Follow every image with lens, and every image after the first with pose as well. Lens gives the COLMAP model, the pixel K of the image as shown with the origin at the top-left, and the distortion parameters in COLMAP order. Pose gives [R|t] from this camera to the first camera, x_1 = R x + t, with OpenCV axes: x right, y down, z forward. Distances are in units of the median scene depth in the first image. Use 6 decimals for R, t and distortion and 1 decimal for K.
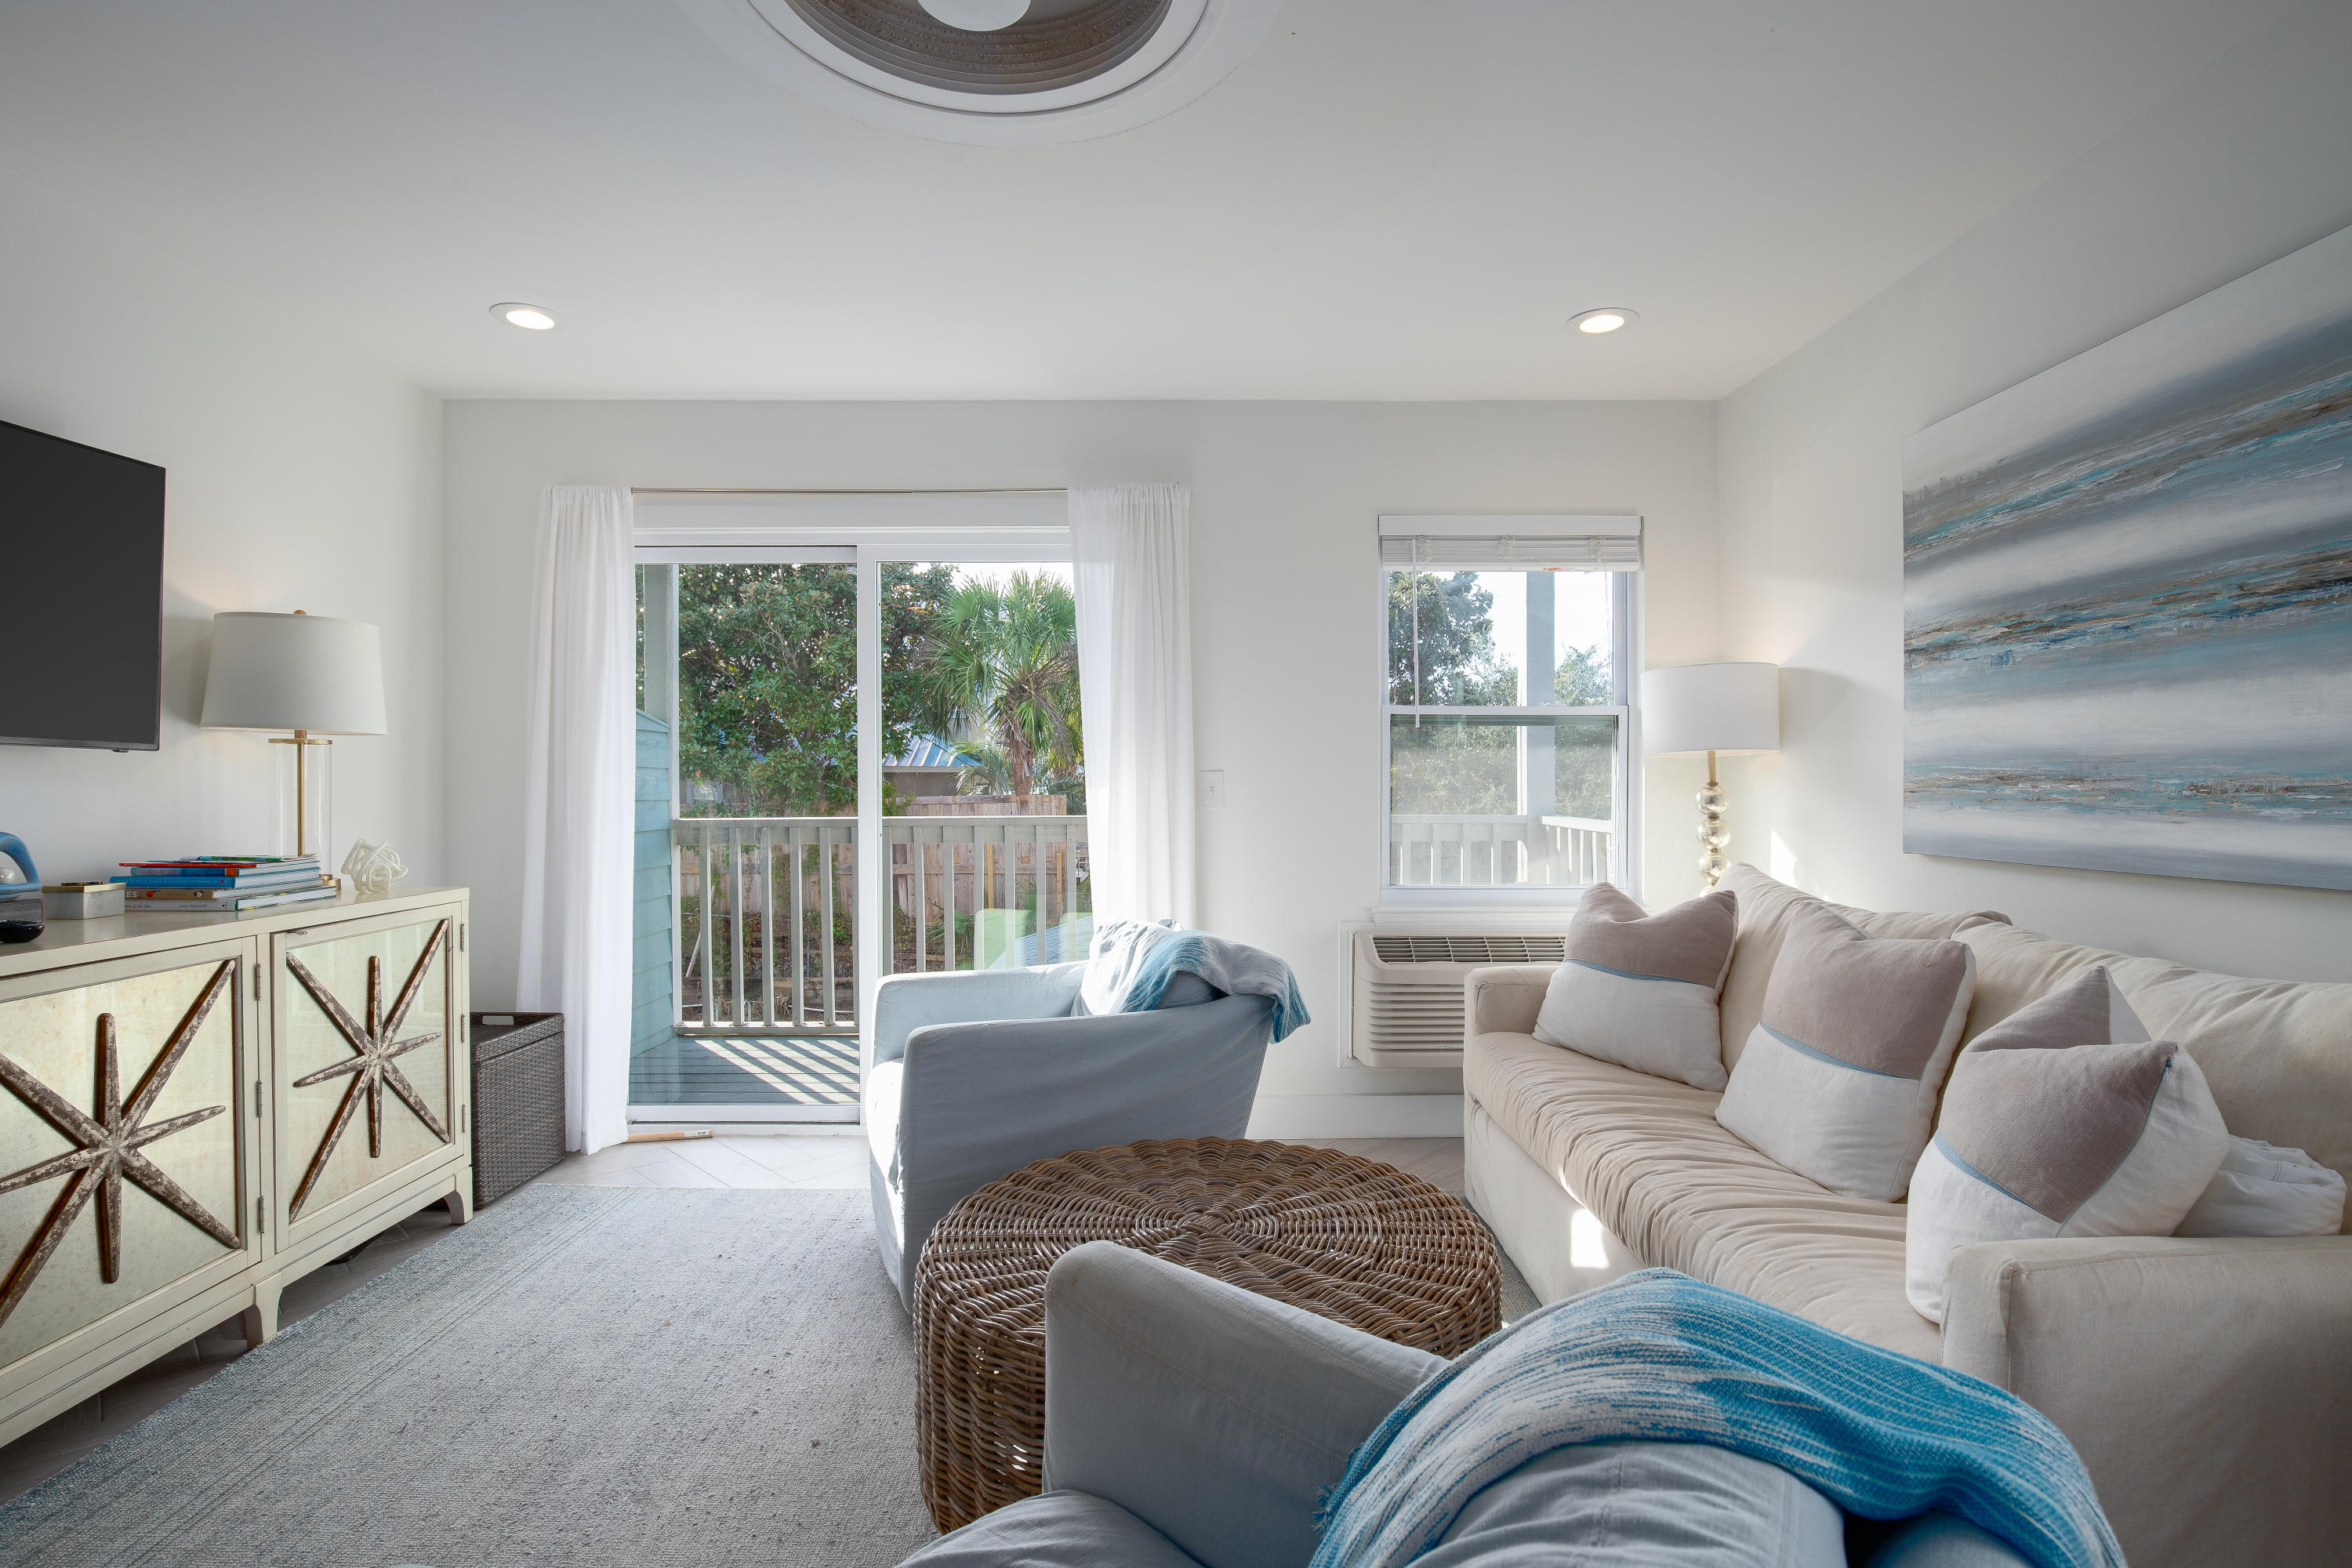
lens RADIAL K [[1102.6, 0, 1193.1], [0, 1102.6, 793.6], [0, 0, 1]] dist [-0.026254, 0.003915]
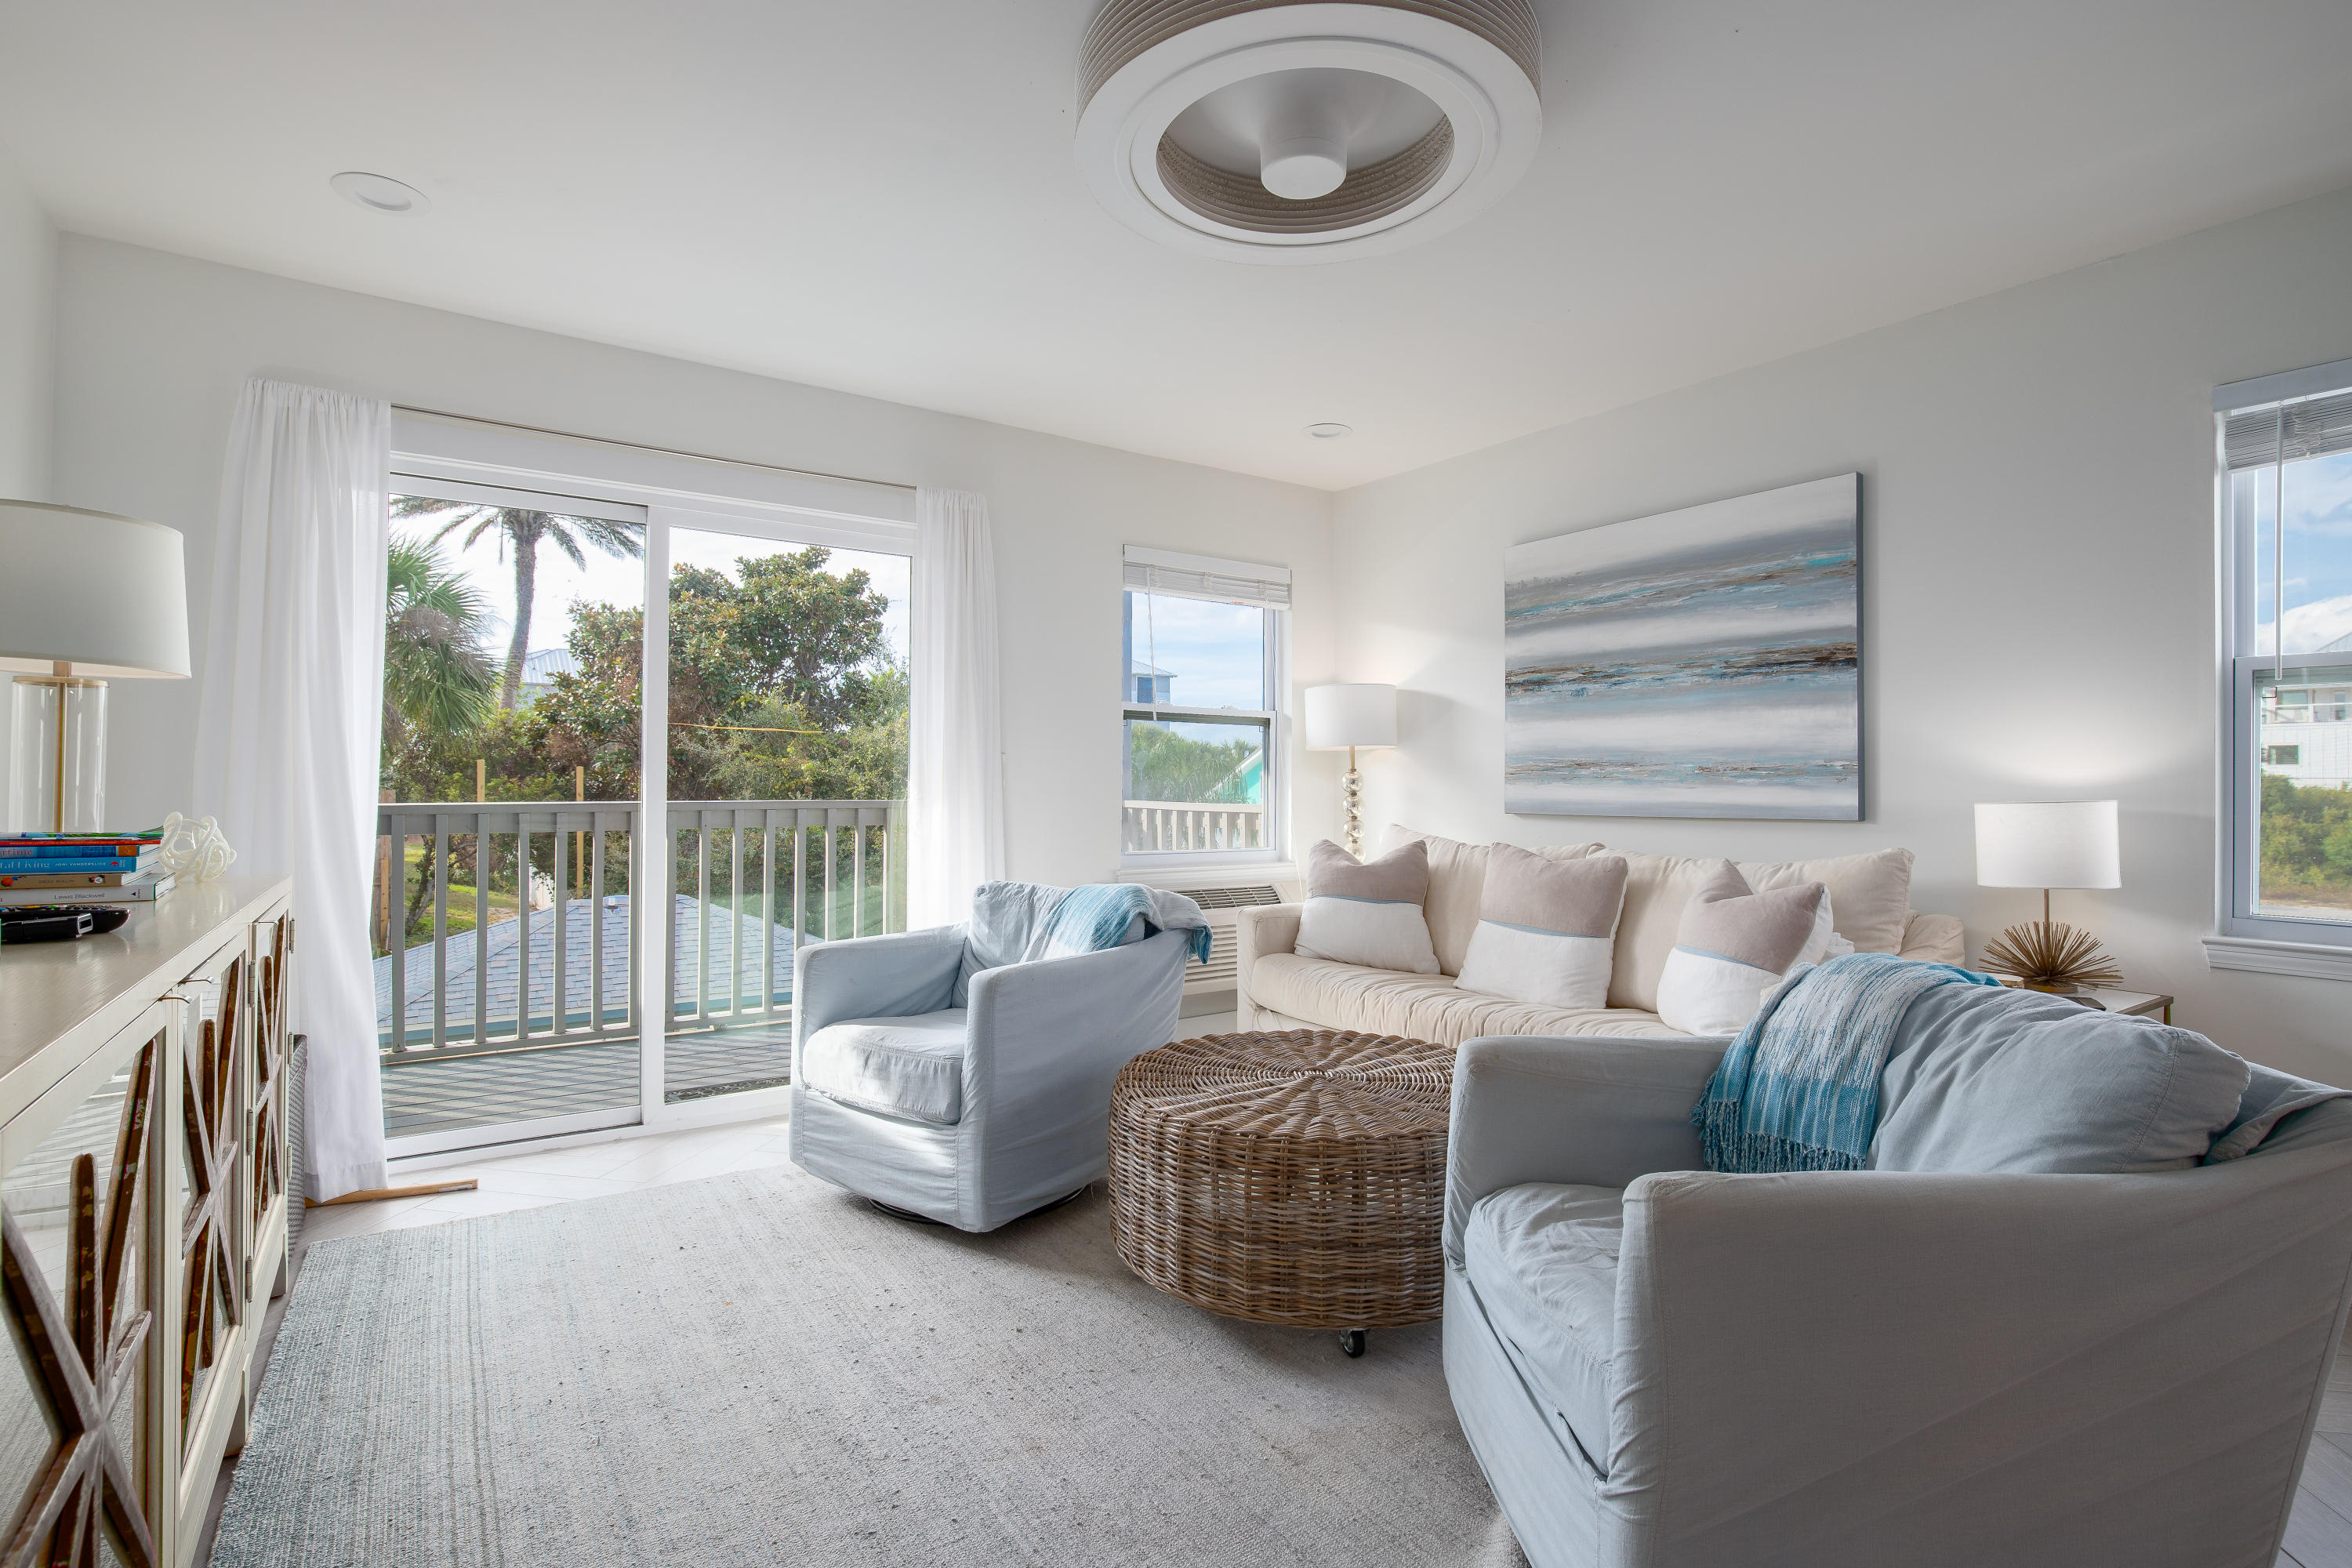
lens RADIAL K [[1102.6, 0, 1180.0], [0, 1102.6, 767.9], [0, 0, 1]] dist [-0.026254, 0.003915]
pose [[0.829146, 0.014478, 0.558845, -0.655997], [-0.001607, 0.999722, -0.023515, 0.029238], [-0.559030, 0.018600, 0.828939, -0.039994]]
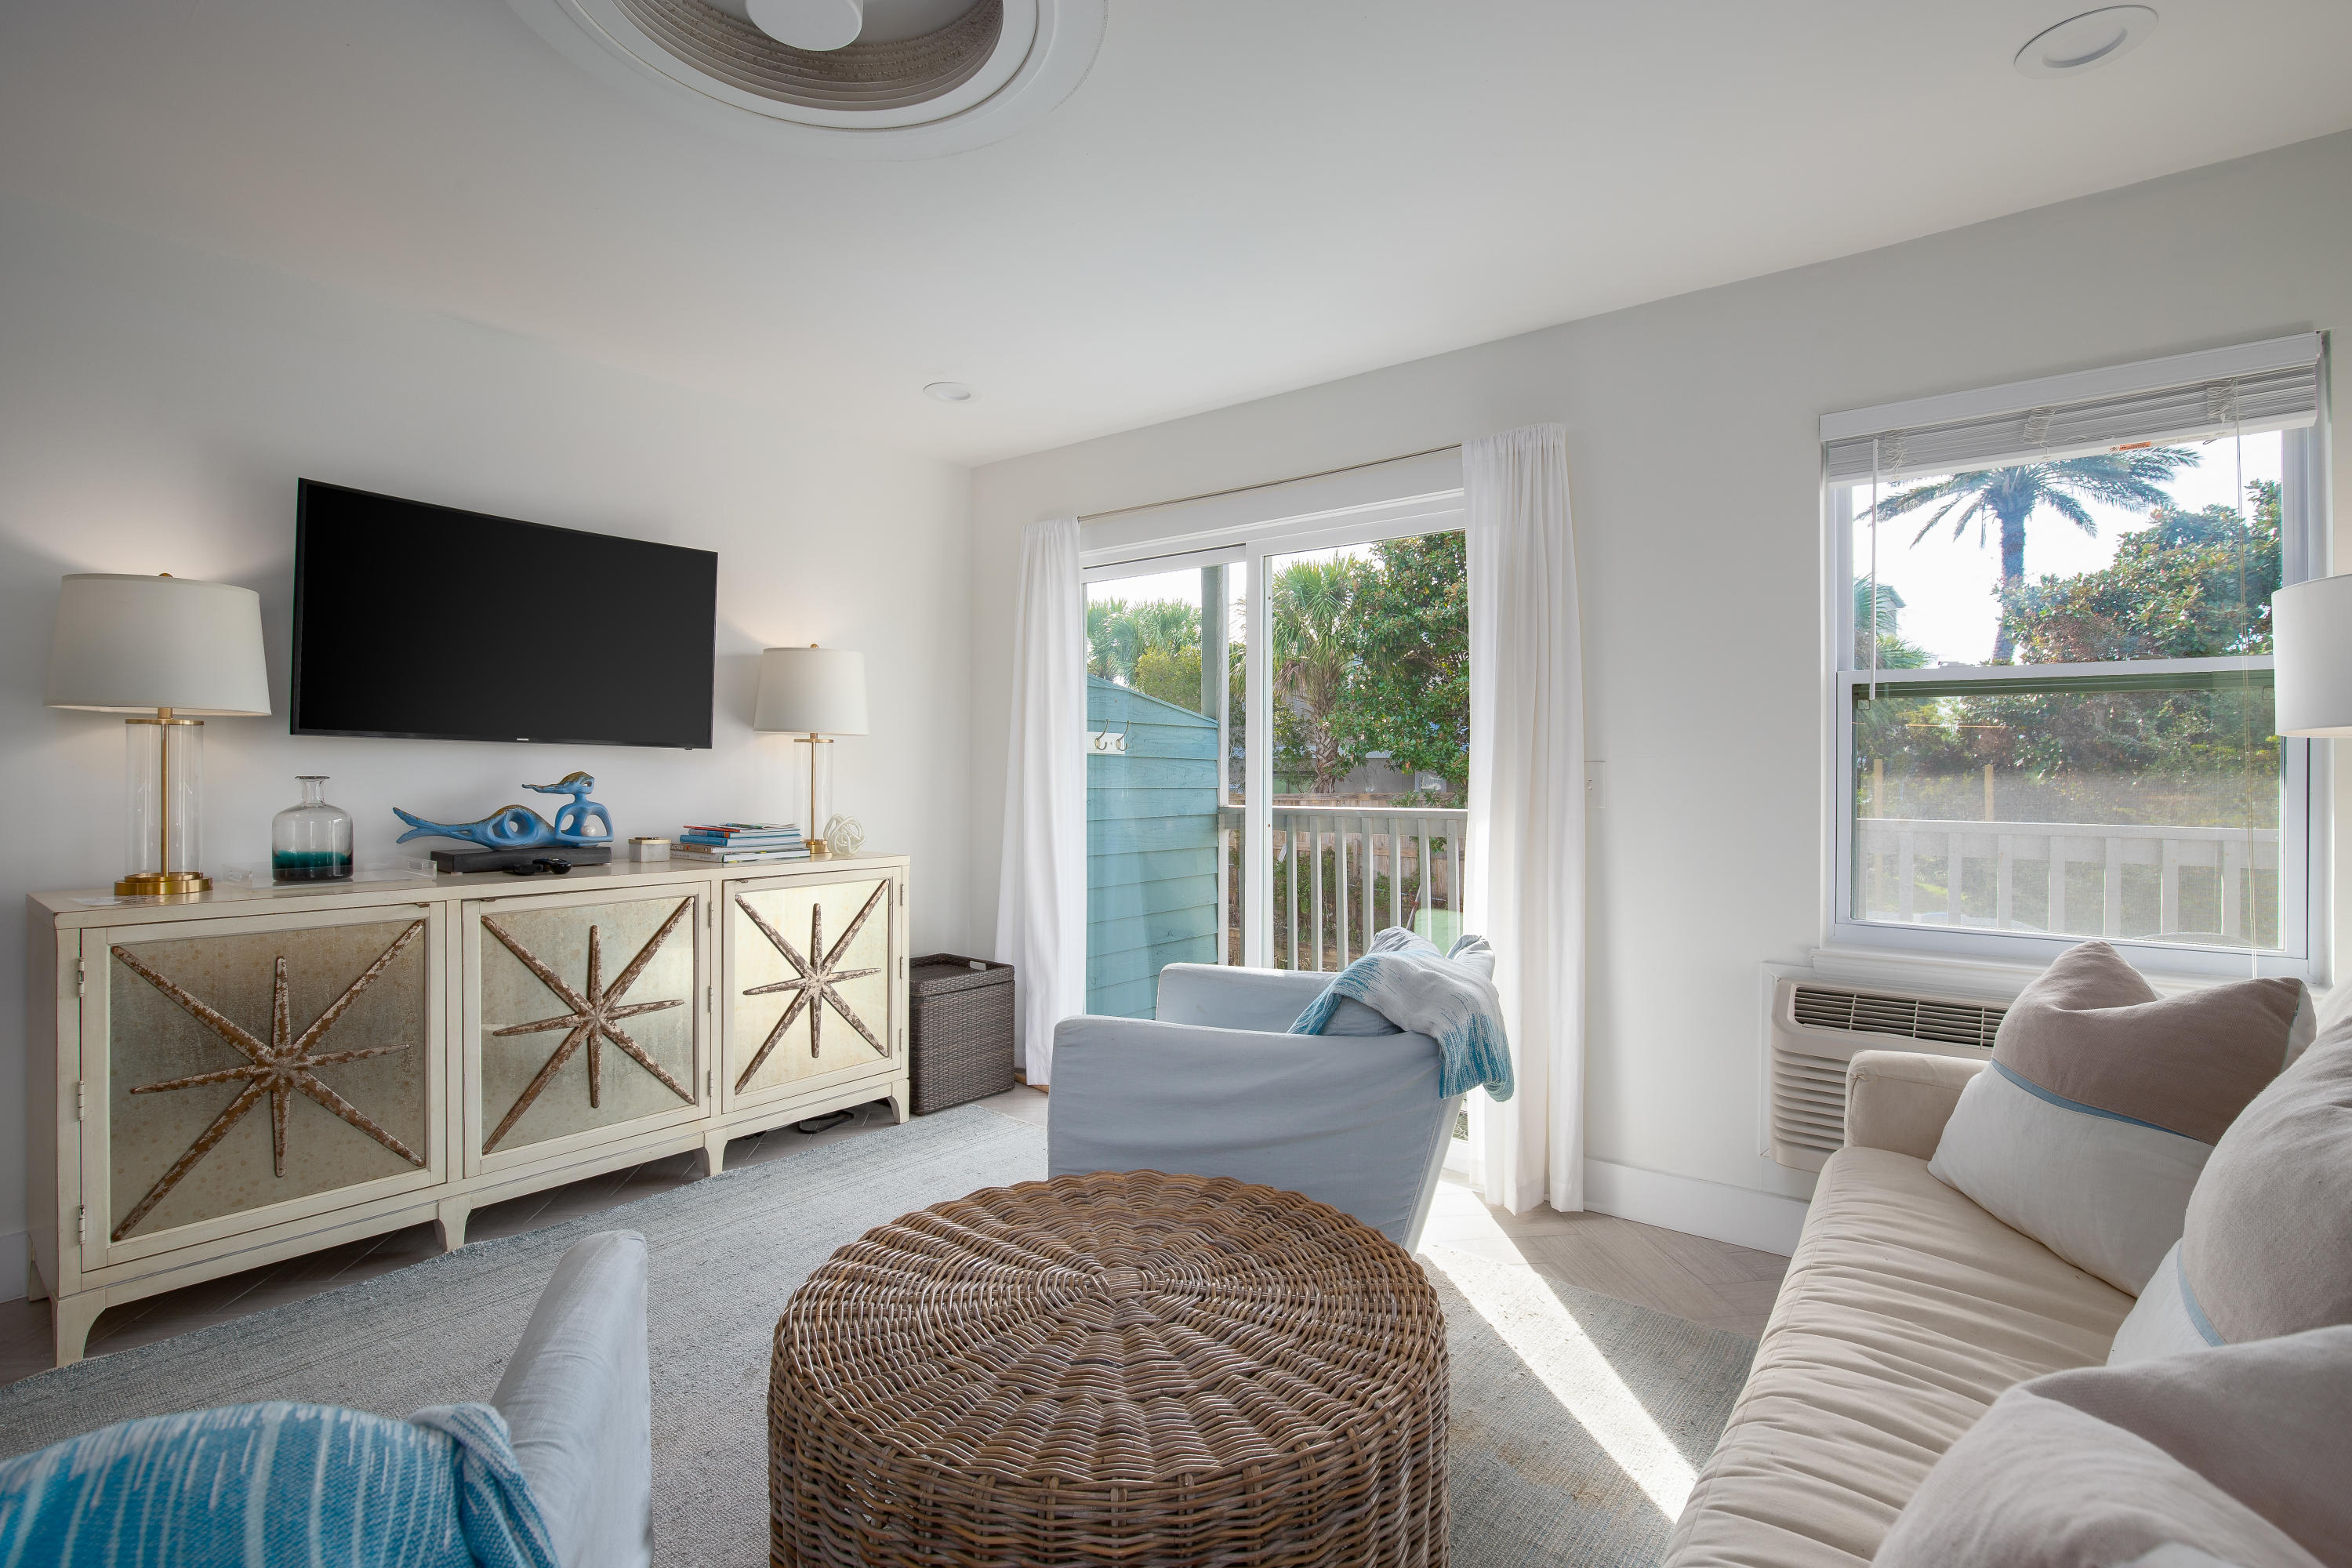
lens RADIAL K [[1102.6, 0, 1188.7], [0, 1102.6, 761.4], [0, 0, 1]] dist [-0.026254, 0.003915]
pose [[0.776630, -0.001053, -0.629956, 0.441858], [-0.012044, 0.999791, -0.016519, -0.006075], [0.629842, 0.020417, 0.776455, 0.253678]]
